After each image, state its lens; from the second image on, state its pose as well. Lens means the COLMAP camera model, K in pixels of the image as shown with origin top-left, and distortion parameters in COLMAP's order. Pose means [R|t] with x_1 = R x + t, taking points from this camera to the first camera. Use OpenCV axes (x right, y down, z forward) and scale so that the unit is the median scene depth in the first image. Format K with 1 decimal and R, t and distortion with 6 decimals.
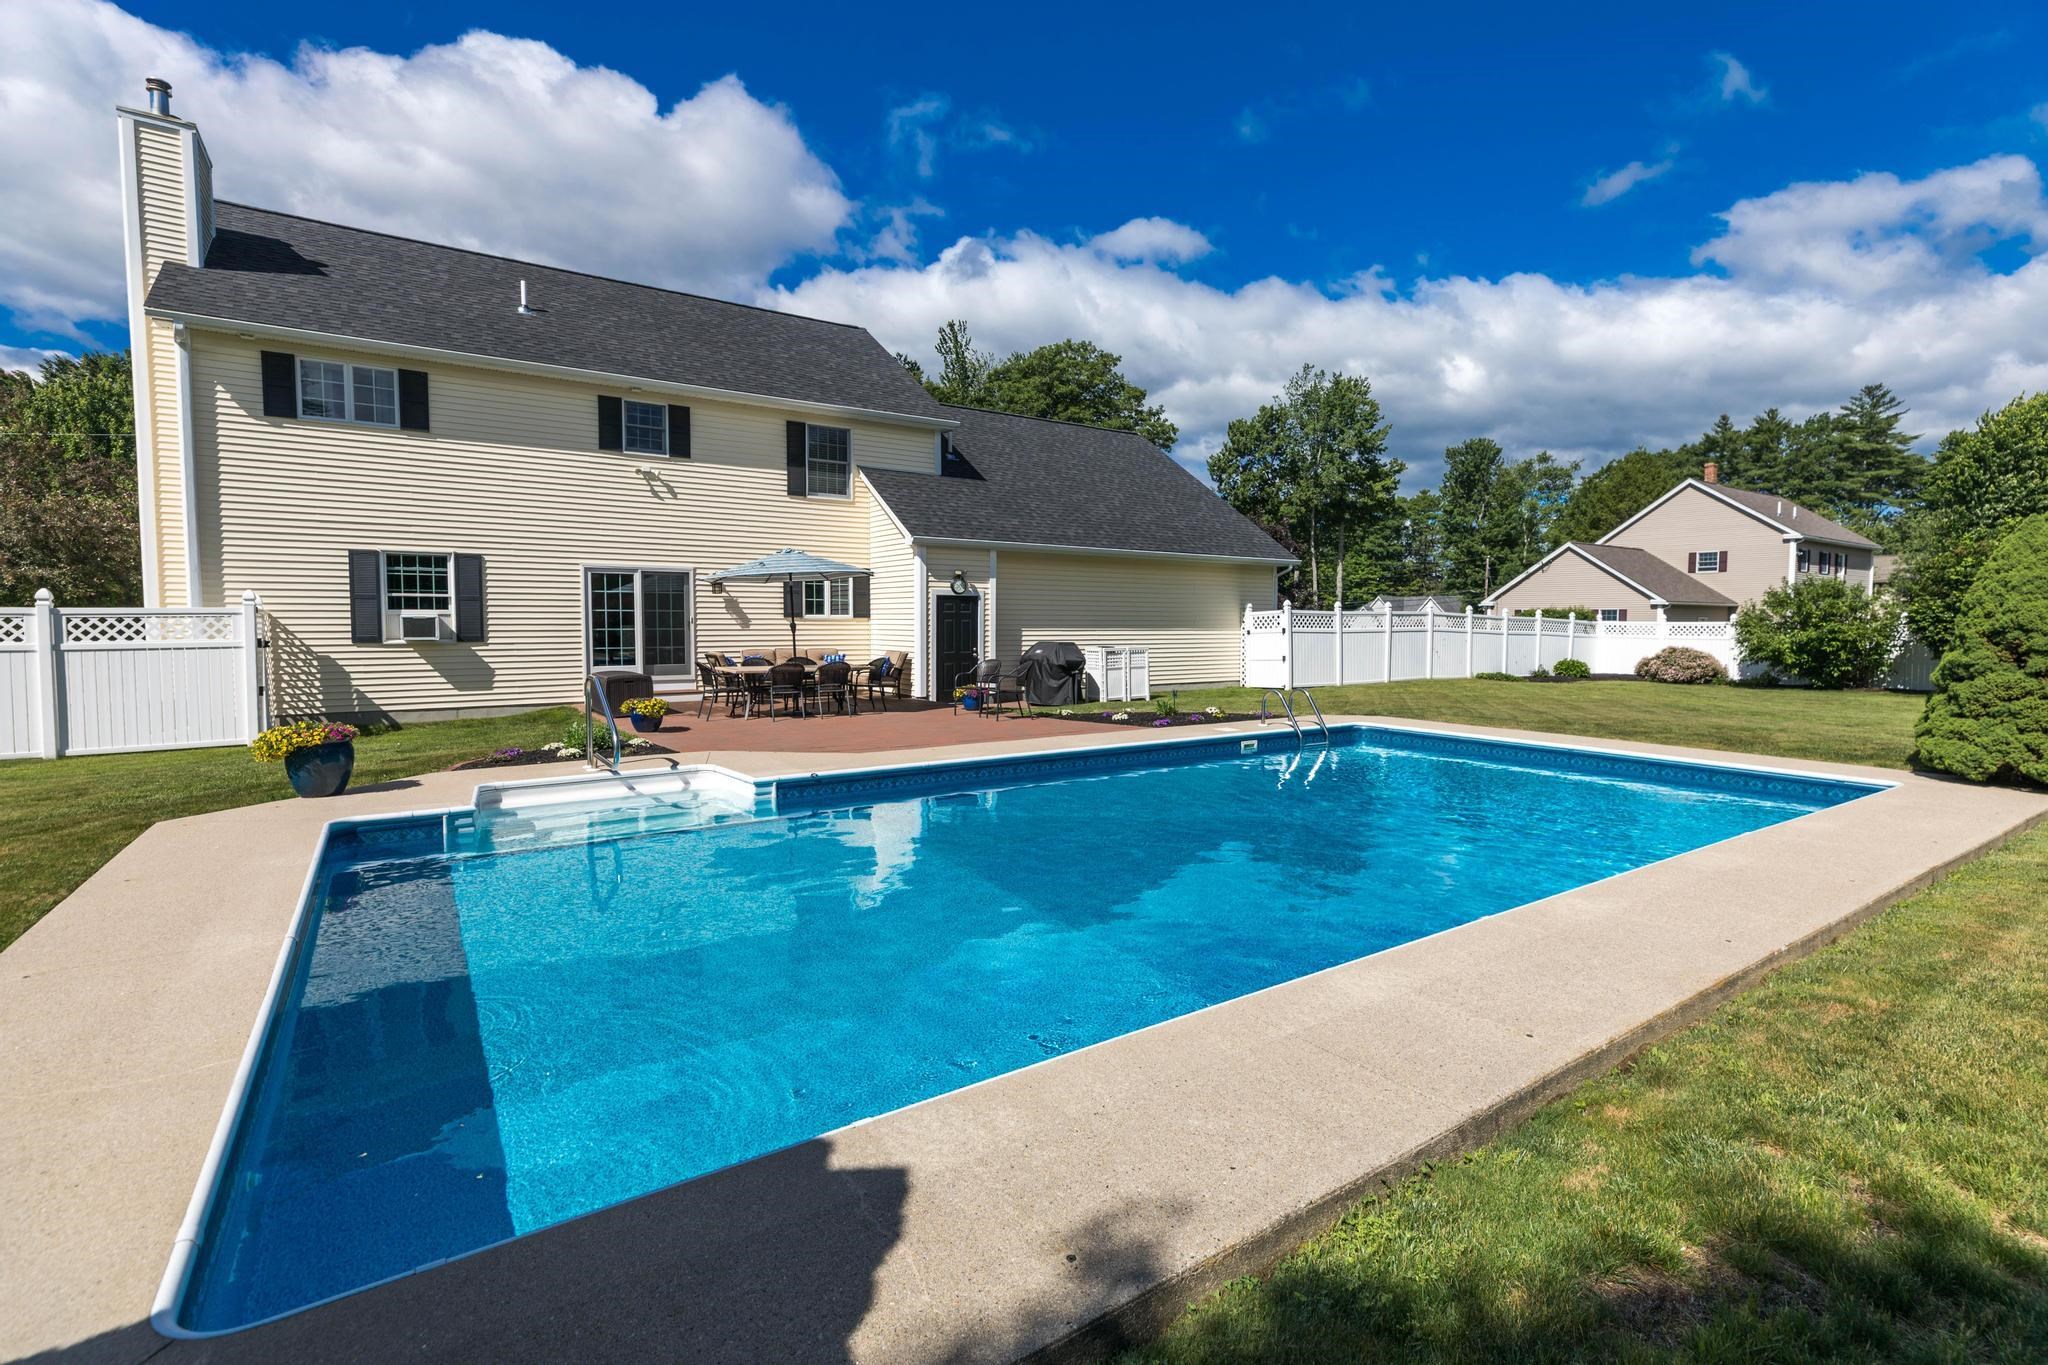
lens RADIAL K [[926.3, 0, 1045.9], [0, 926.3, 672.6], [0, 0, 1]] dist [0.001254, 0.001813]
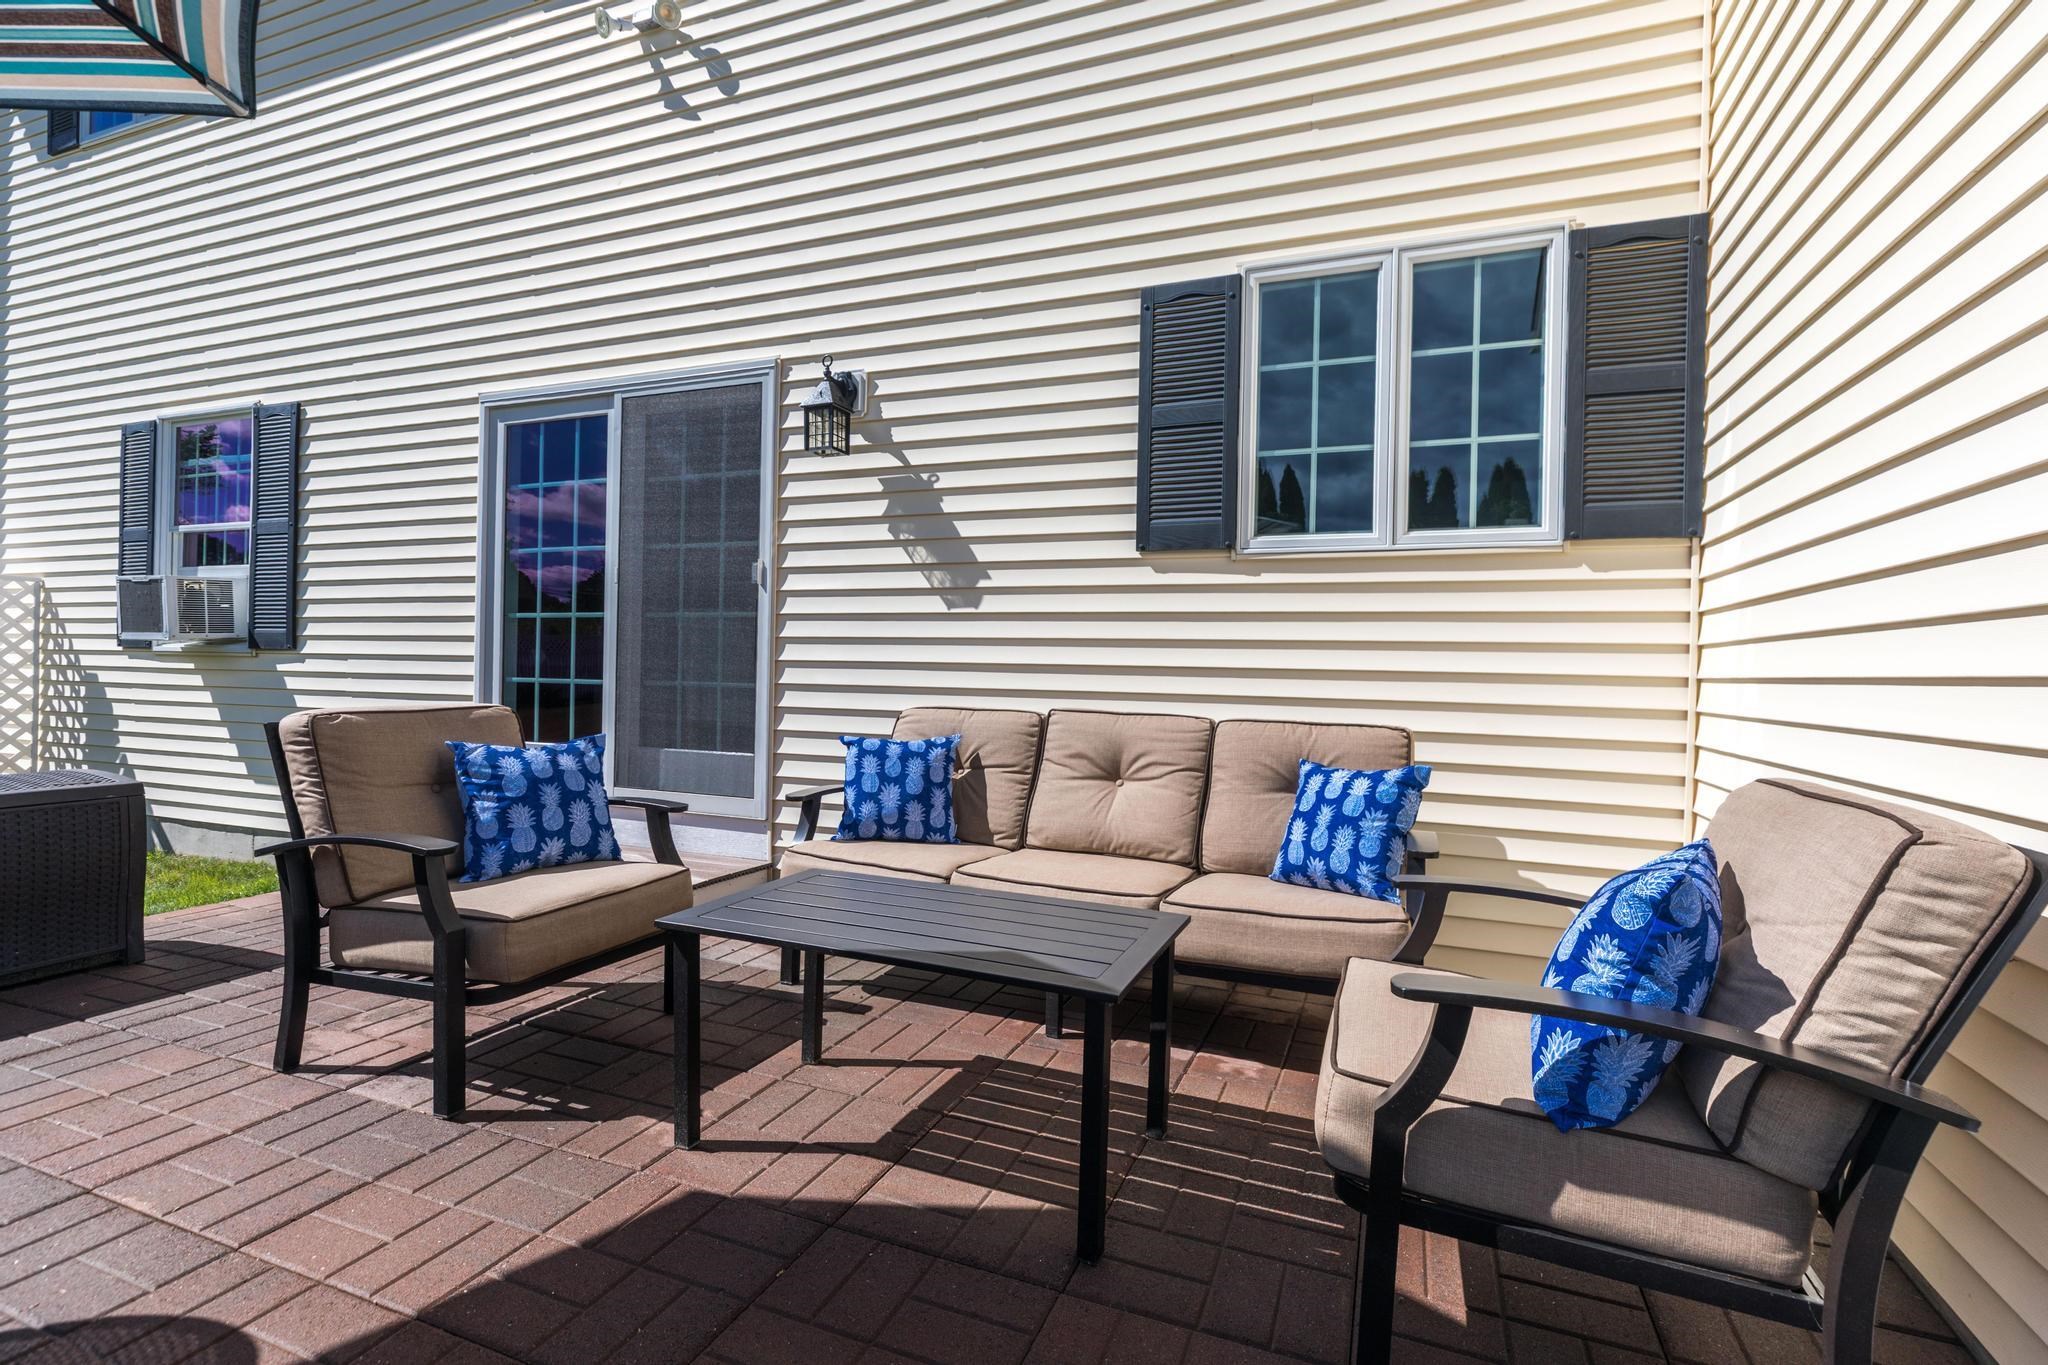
lens RADIAL K [[926.3, 0, 1037.9], [0, 926.3, 670.5], [0, 0, 1]] dist [0.001254, 0.001813]
pose [[0.559956, 0.008474, -0.828479, -0.130554], [-0.065602, 0.997262, -0.034139, -0.026499], [0.825921, 0.073466, 0.558978, 0.865478]]
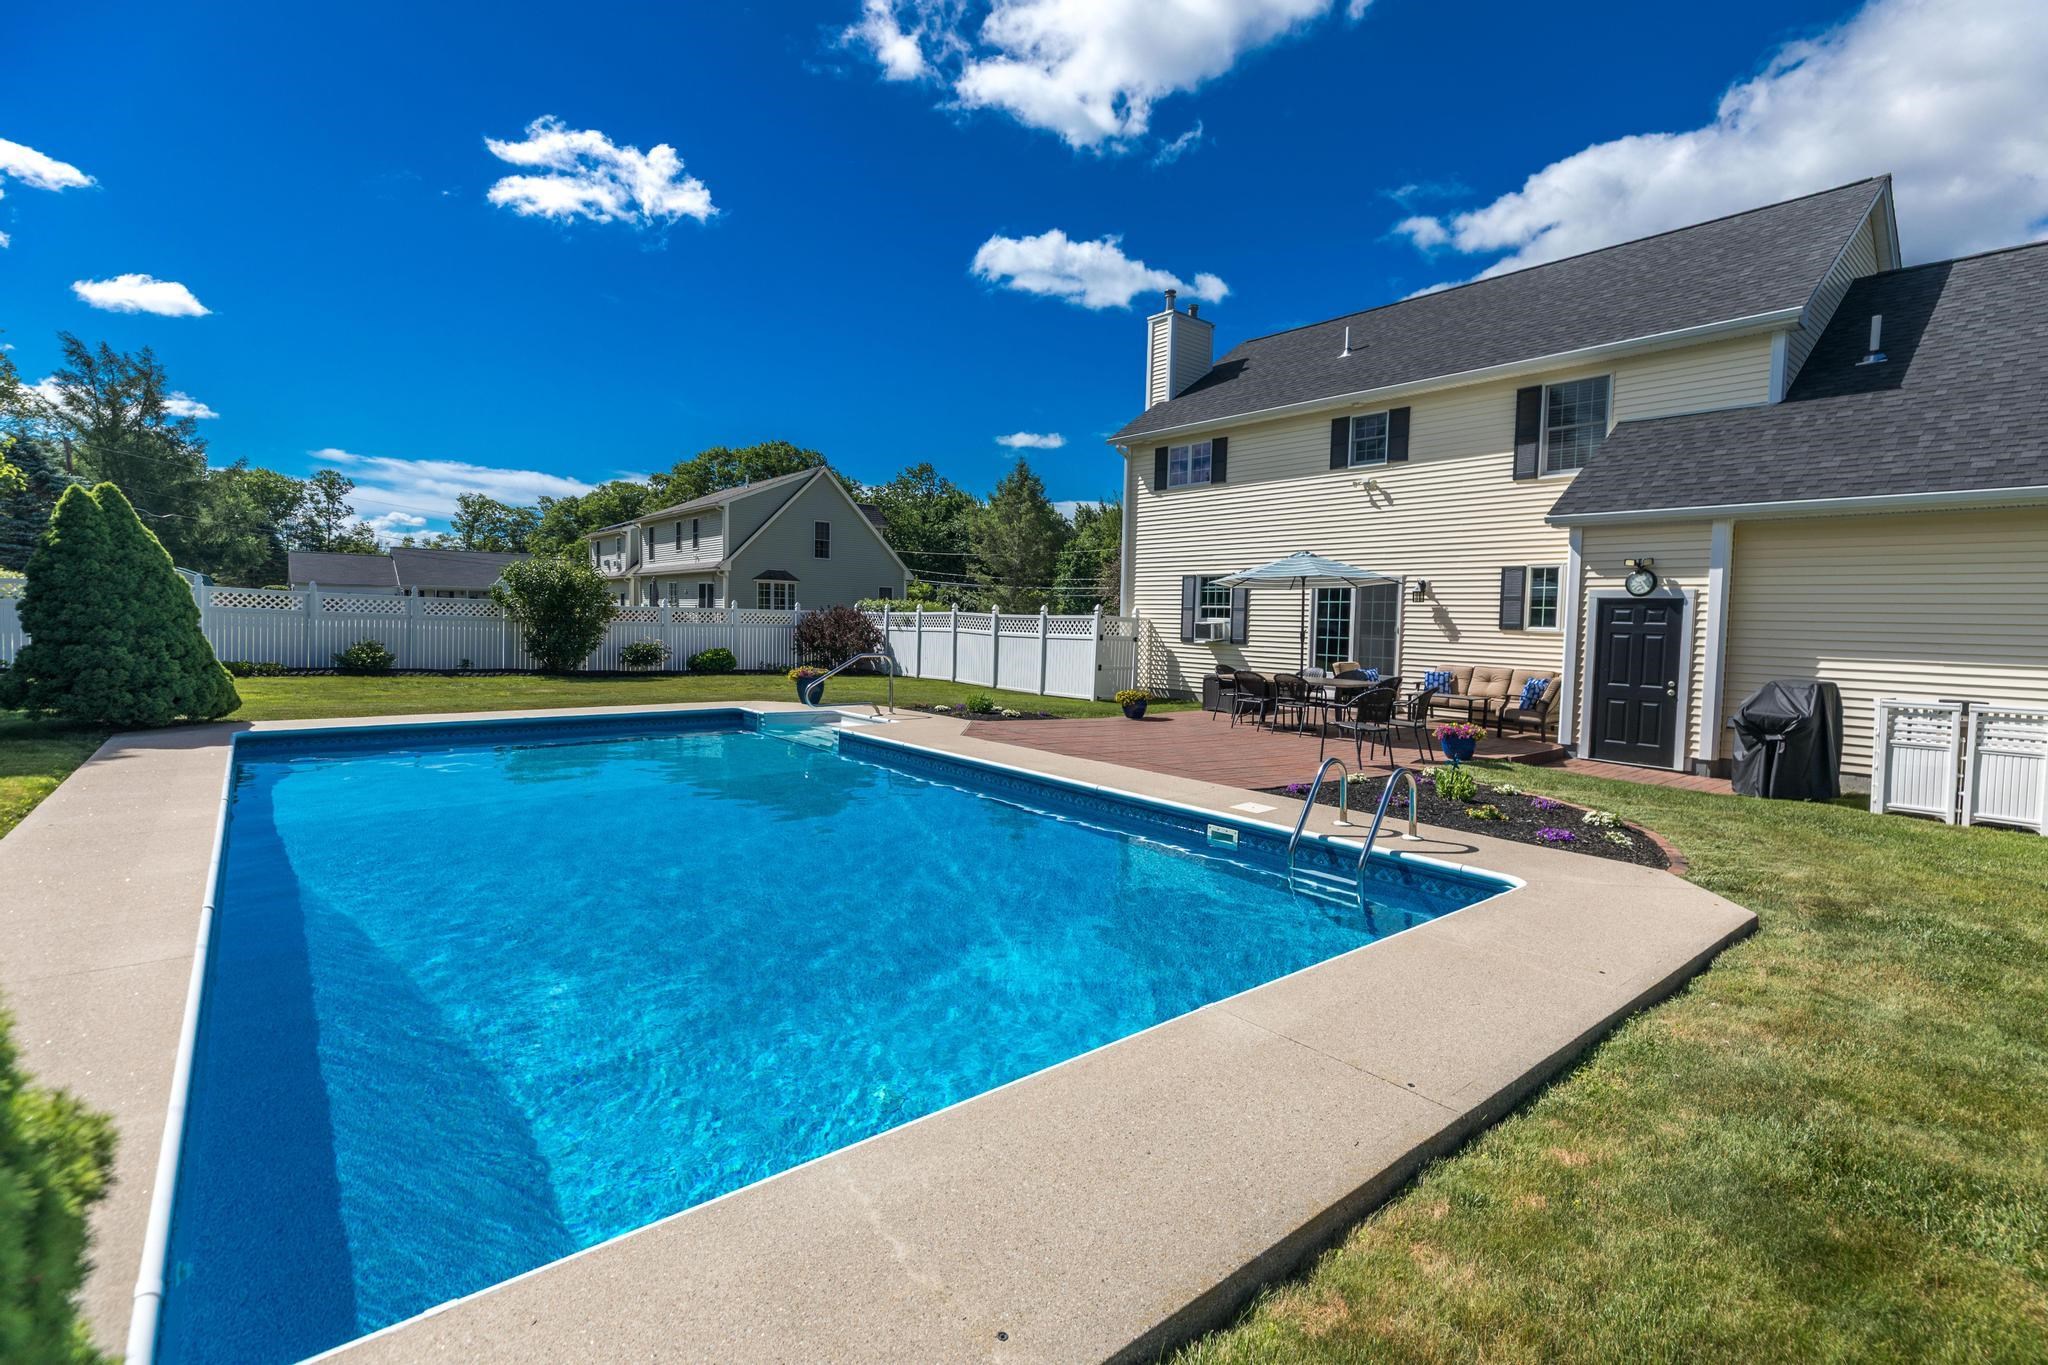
lens RADIAL K [[926.3, 0, 1044.3], [0, 926.3, 663.8], [0, 0, 1]] dist [0.001254, 0.001813]
pose [[0.093362, 0.046265, -0.994557, 0.496596], [-0.083130, 0.995794, 0.038519, -0.027284], [0.992156, 0.079082, 0.096815, 0.515246]]
